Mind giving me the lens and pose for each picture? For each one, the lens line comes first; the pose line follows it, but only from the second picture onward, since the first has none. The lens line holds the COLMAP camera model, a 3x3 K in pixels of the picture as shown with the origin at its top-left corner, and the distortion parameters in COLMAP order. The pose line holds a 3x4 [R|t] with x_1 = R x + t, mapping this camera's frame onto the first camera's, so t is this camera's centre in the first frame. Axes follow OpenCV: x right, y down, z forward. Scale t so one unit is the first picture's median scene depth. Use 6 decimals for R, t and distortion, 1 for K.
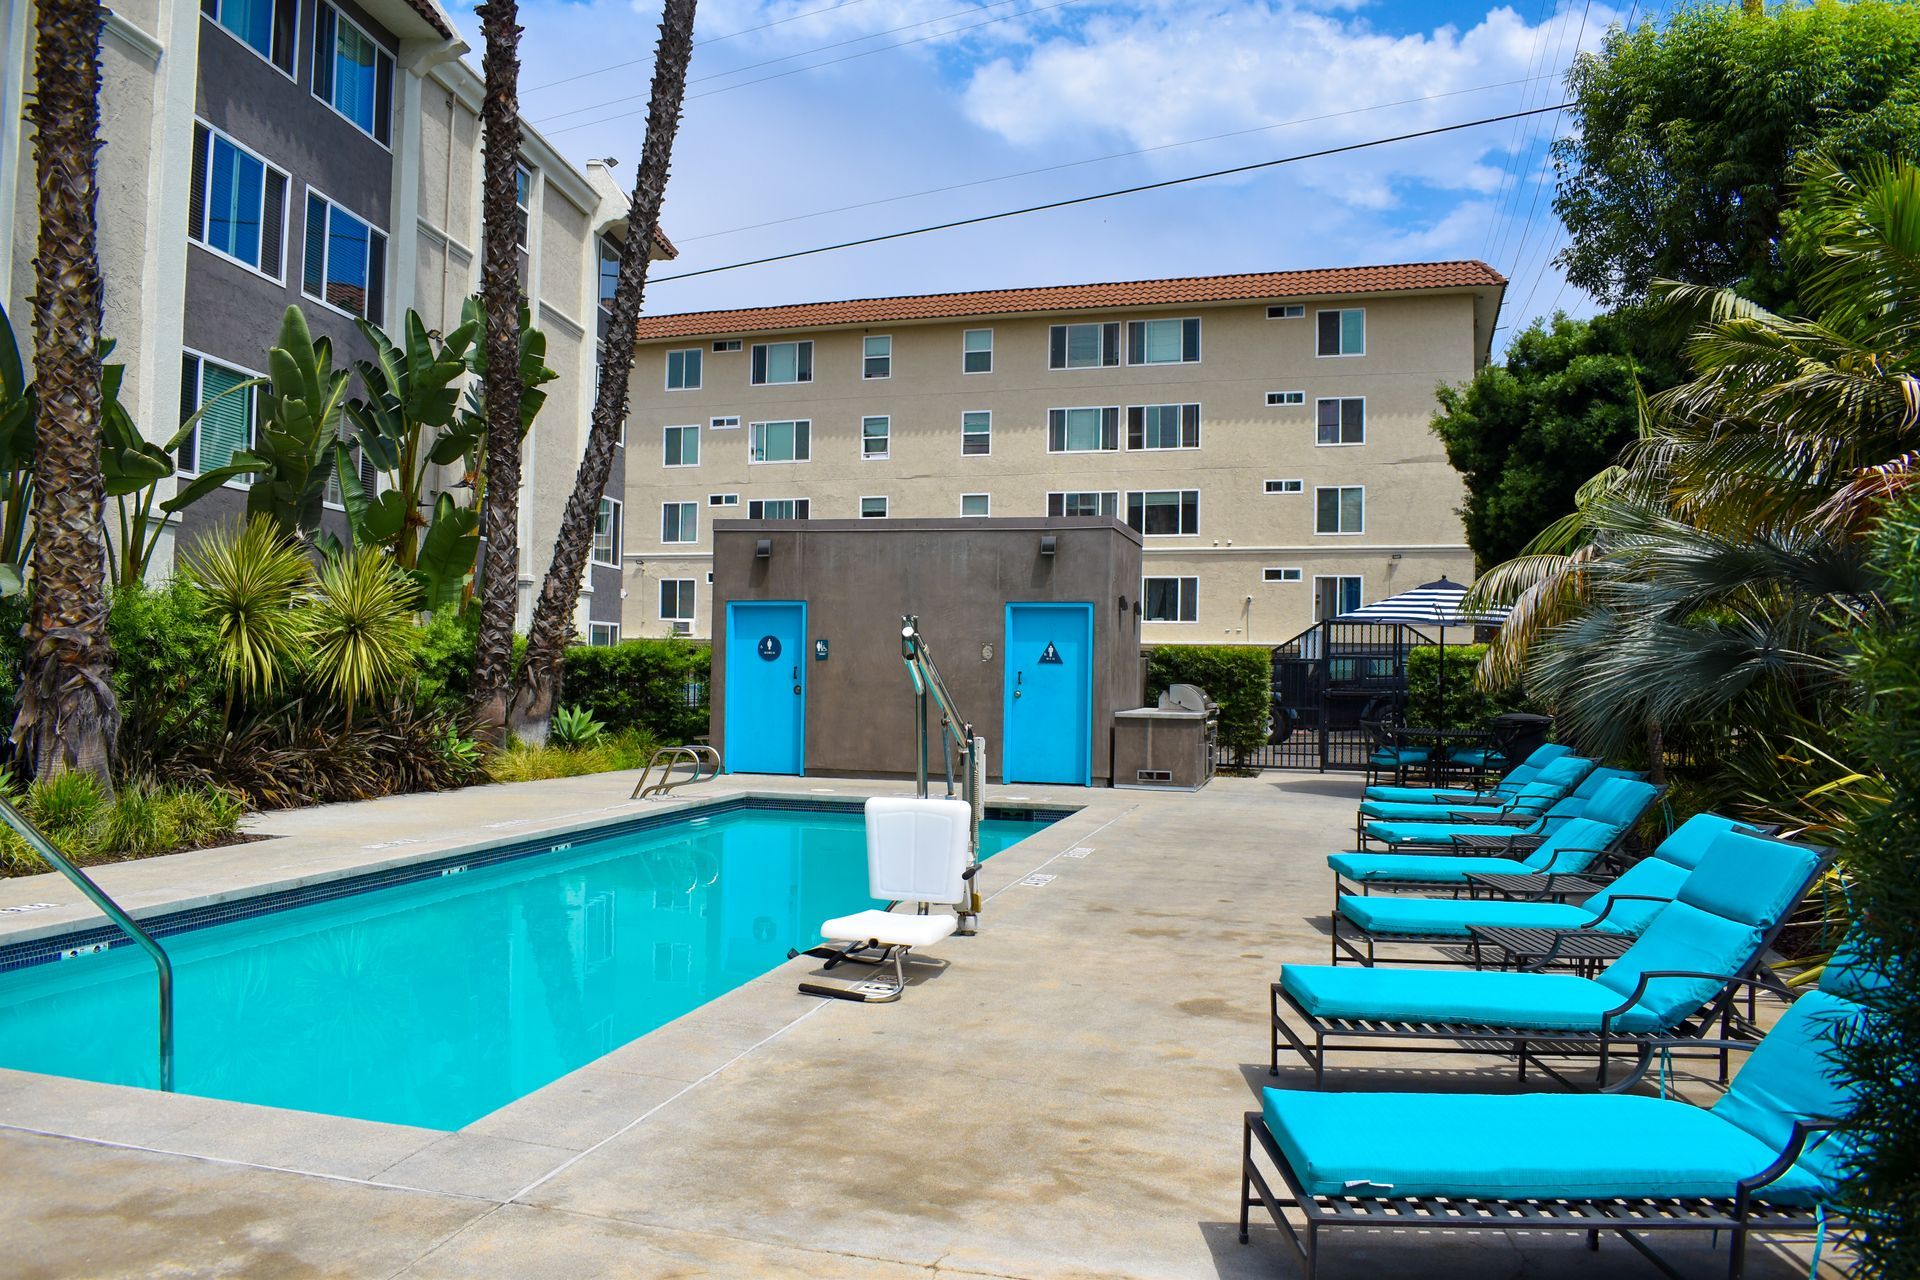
lens RADIAL K [[1492.1, 0, 956.4], [0, 1492.1, 641.2], [0, 0, 1]] dist [-0.098990, 0.017710]
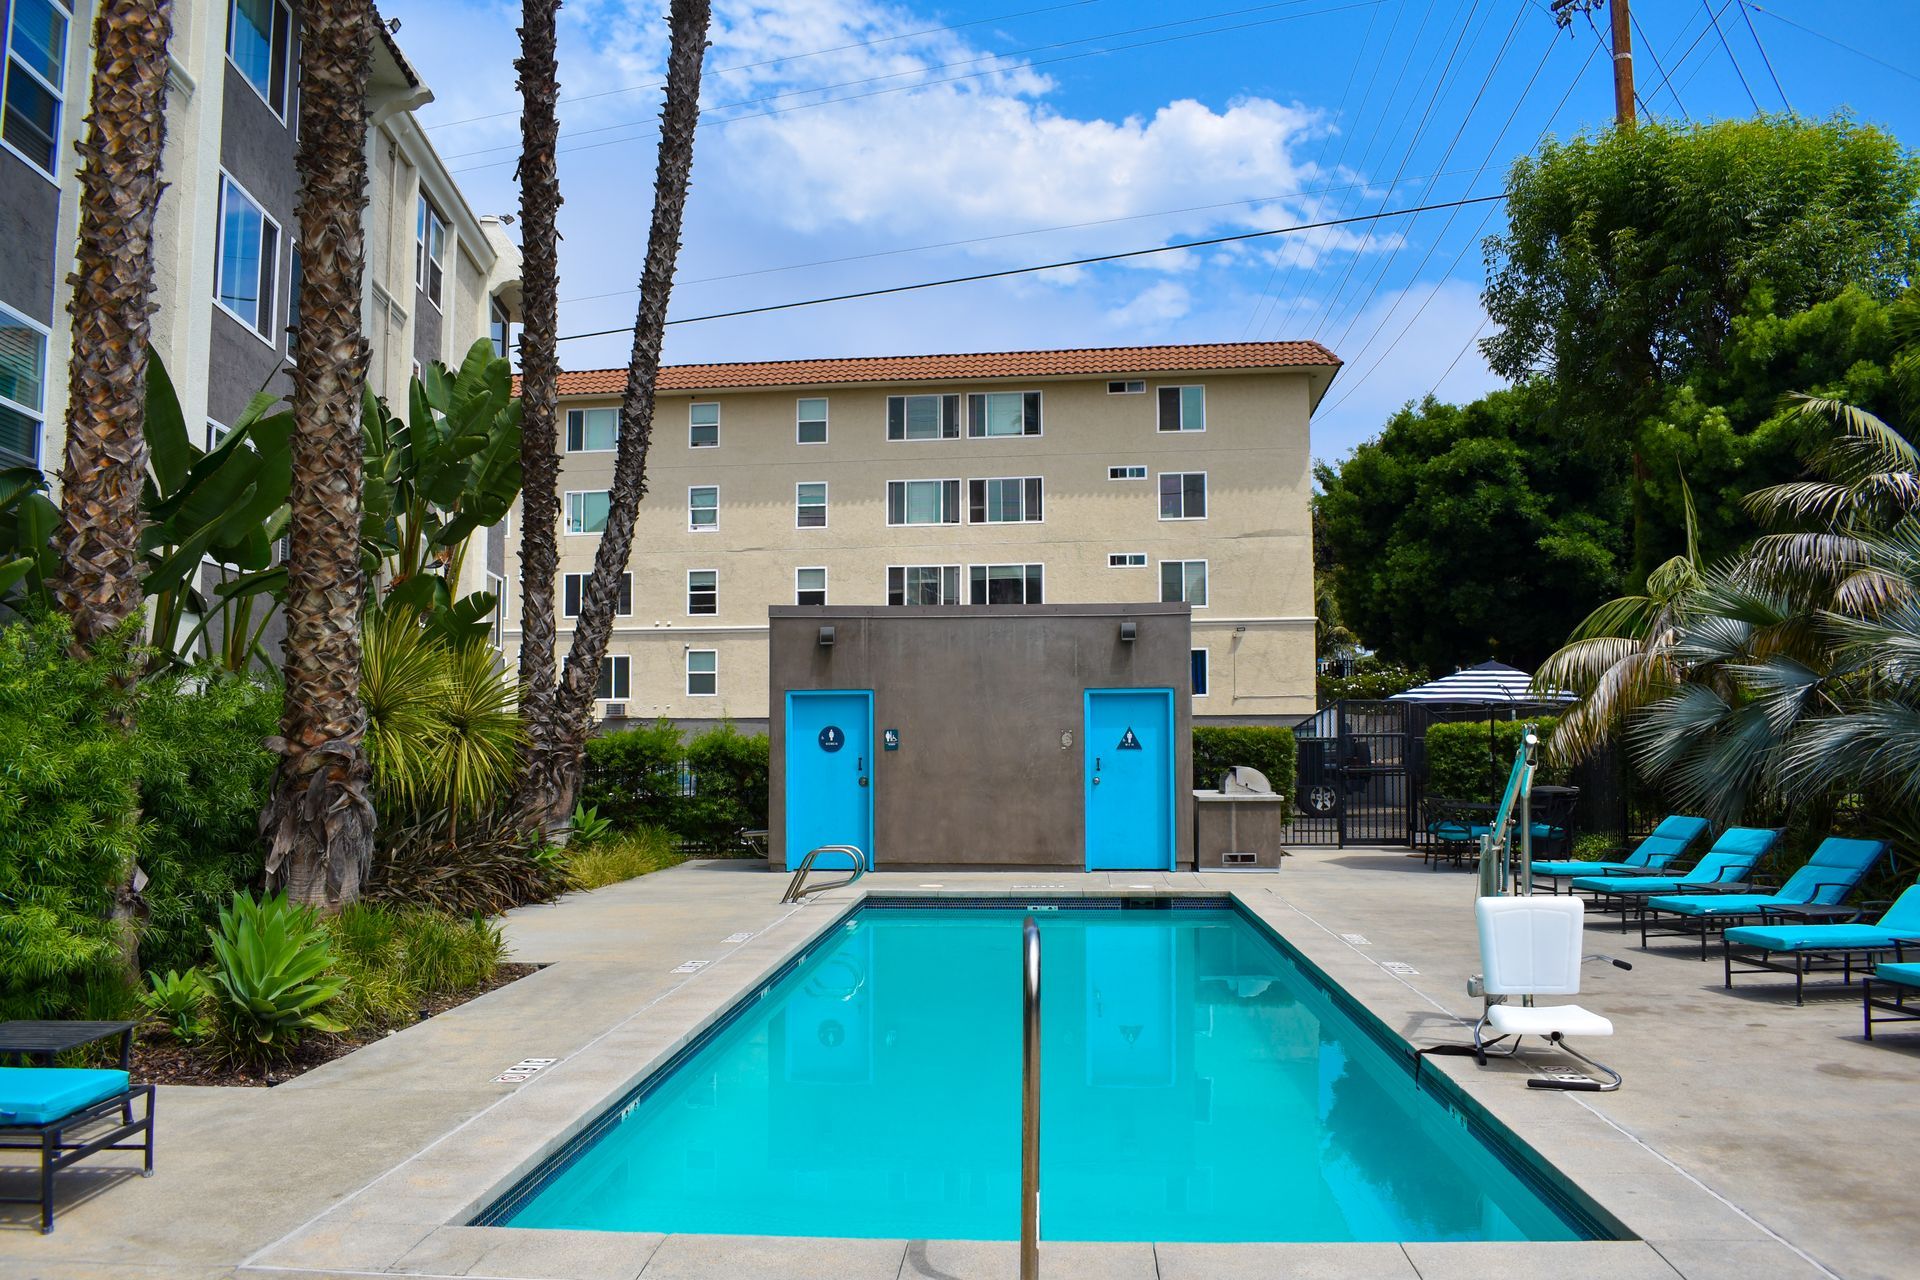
lens RADIAL K [[1543.2, 0, 951.6], [0, 1543.2, 644.0], [0, 0, 1]] dist [-0.101126, 0.023221]
pose [[0.982291, -0.008241, 0.187182, -0.235467], [0.016551, 0.998943, -0.042879, -0.012617], [-0.186631, 0.045217, 0.981389, 0.004765]]
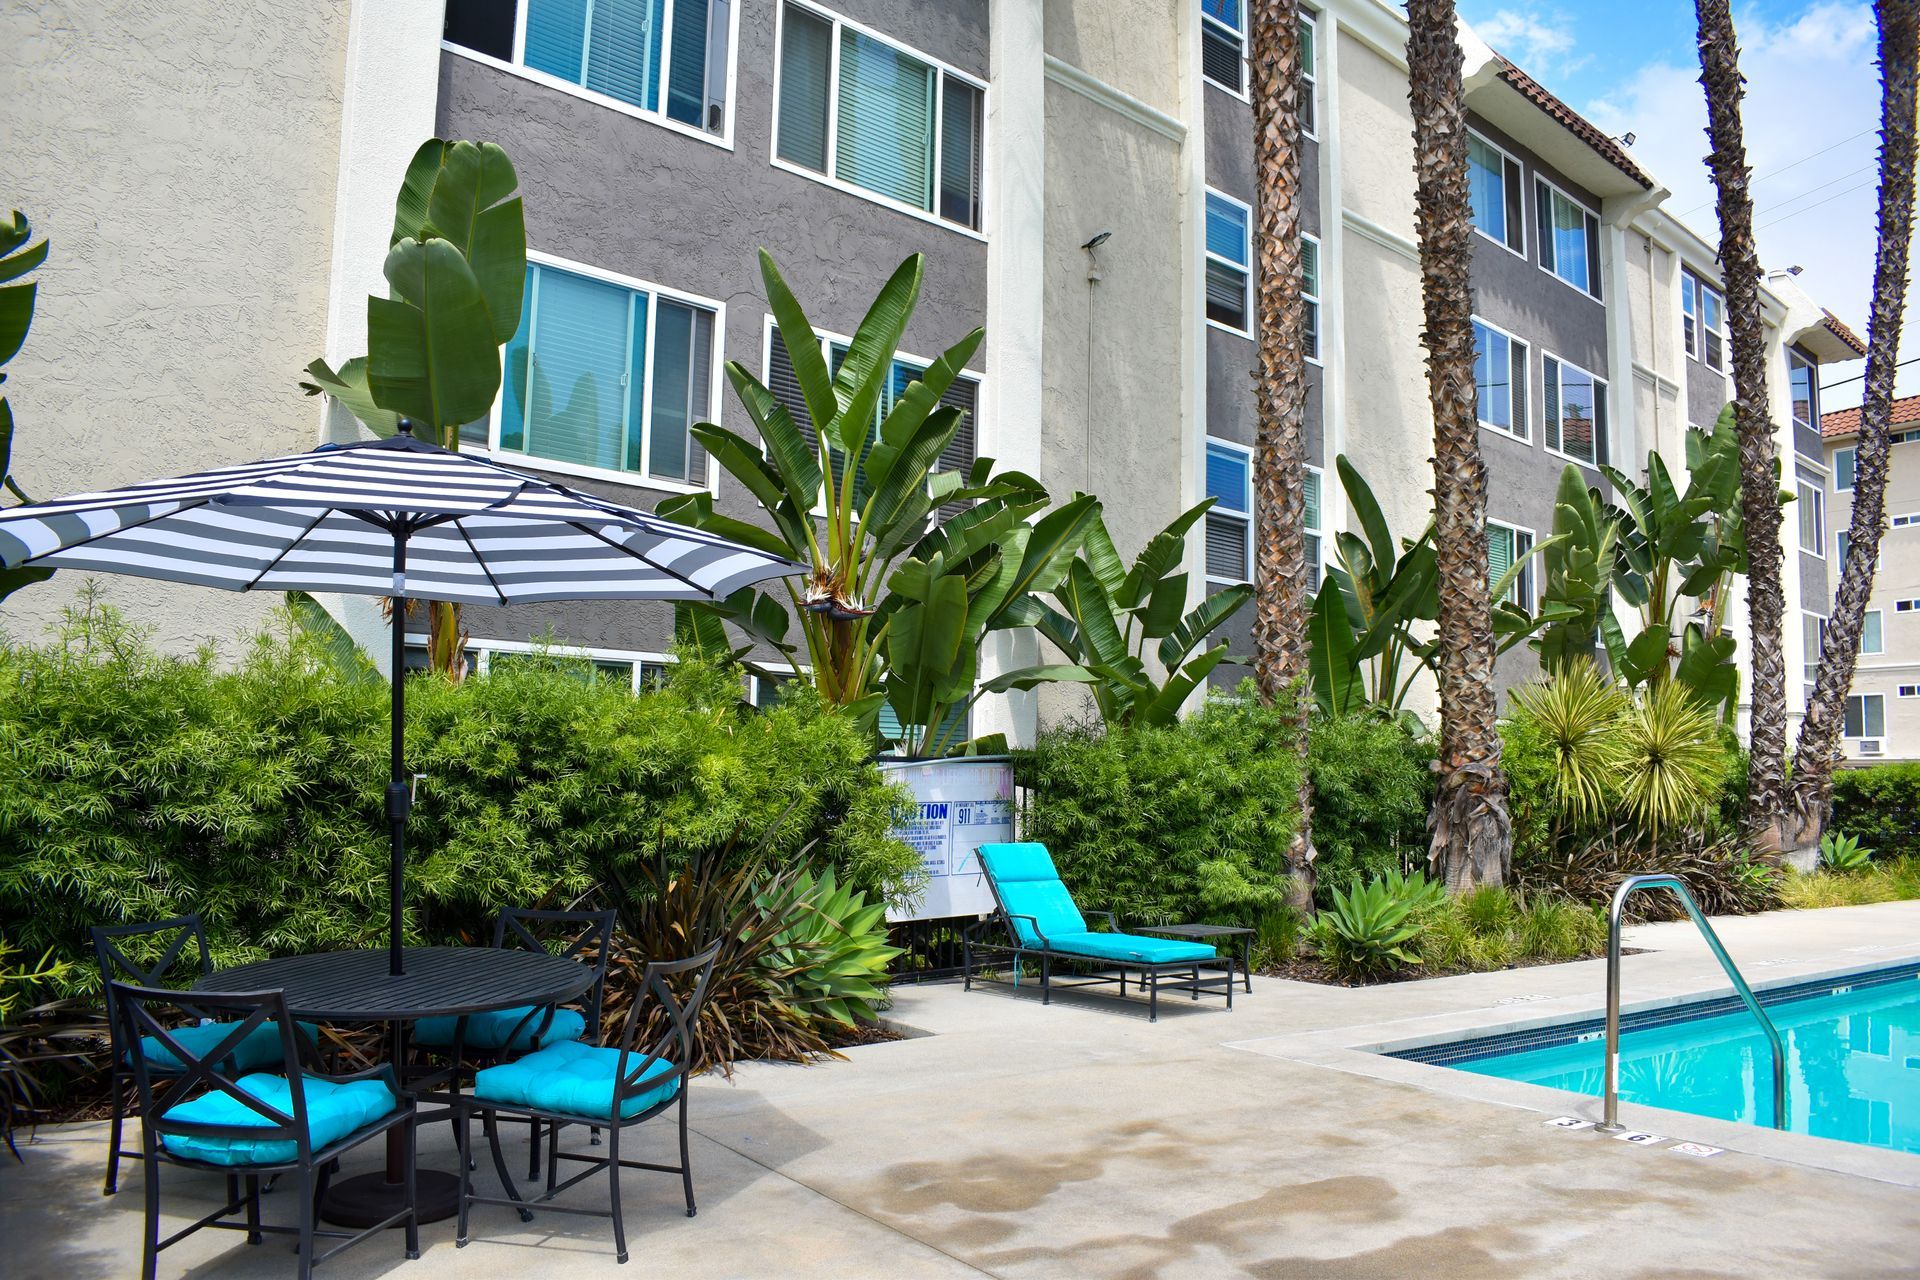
lens RADIAL K [[1492.1, 0, 968.1], [0, 1492.1, 641.1], [0, 0, 1]] dist [-0.098990, 0.017710]
pose [[0.757873, -0.061518, -0.649495, -0.078532], [0.007085, 0.996262, -0.086095, -0.004526], [0.652363, 0.060647, 0.755476, -0.108091]]
